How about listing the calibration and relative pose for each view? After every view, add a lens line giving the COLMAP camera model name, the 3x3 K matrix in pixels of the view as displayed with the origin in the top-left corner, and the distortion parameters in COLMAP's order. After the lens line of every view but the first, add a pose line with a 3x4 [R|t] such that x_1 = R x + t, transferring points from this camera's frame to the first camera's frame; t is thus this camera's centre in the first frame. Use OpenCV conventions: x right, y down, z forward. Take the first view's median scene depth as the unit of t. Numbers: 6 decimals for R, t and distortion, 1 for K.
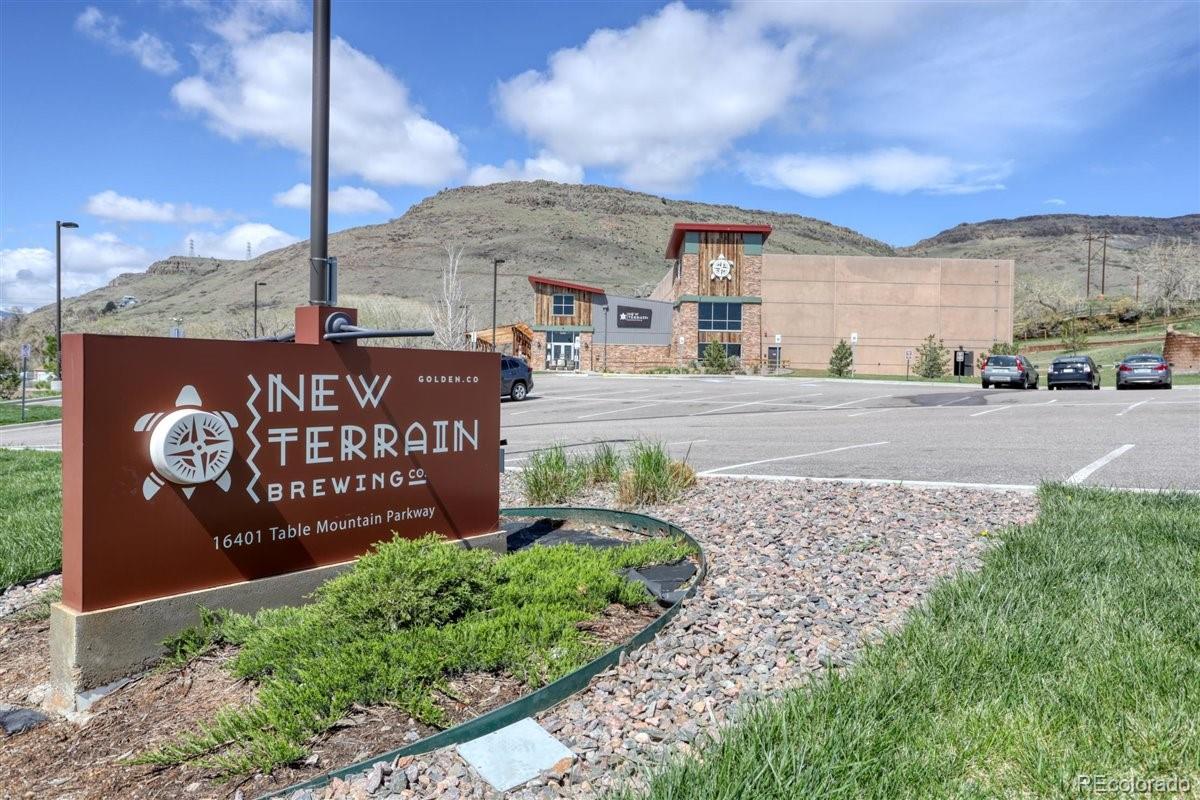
lens RADIAL K [[943.6, 0, 600.0], [0, 943.6, 400.0], [0, 0, 1]] dist [0.013350, -0.001360]
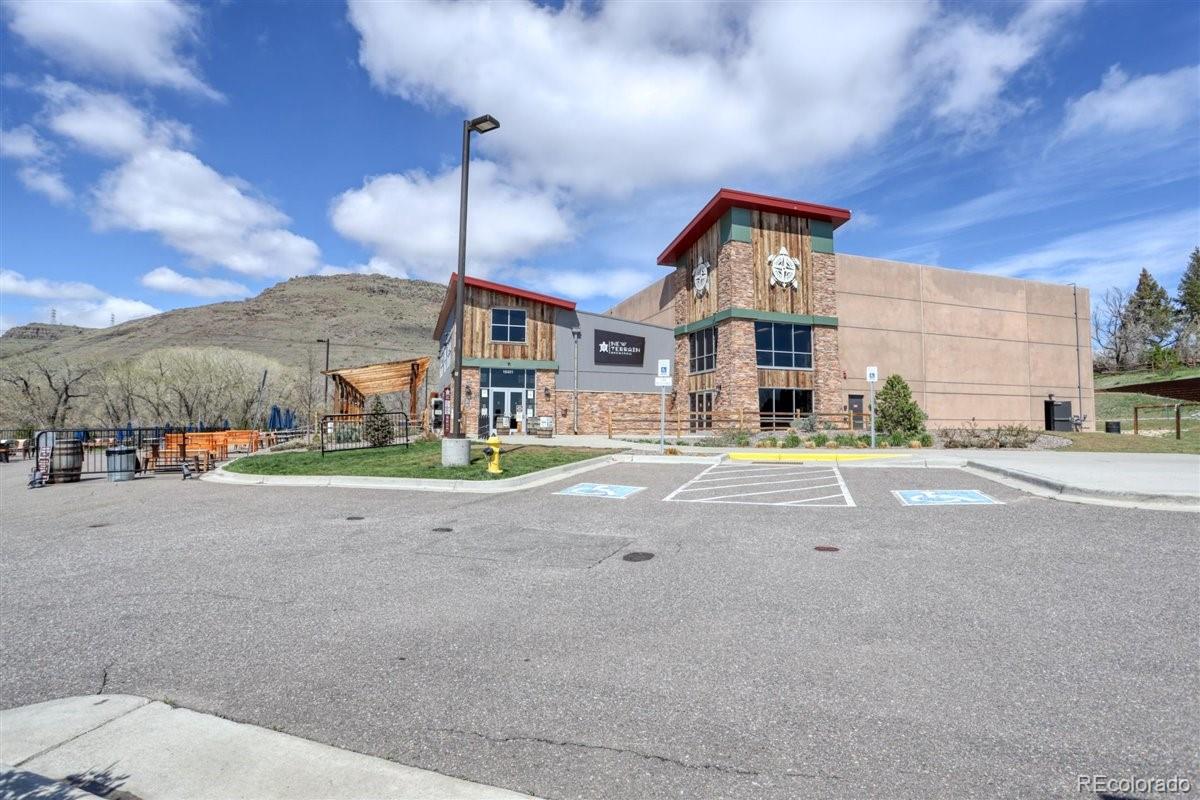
lens RADIAL K [[573.6, 0, 600.0], [0, 573.6, 400.0], [0, 0, 1]] dist [-0.030367, 0.001254]
pose [[0.945609, 0.000596, 0.325306, -0.102845], [0.019342, 0.998126, -0.058051, -0.030757], [-0.324731, 0.061186, 0.943825, 0.639904]]
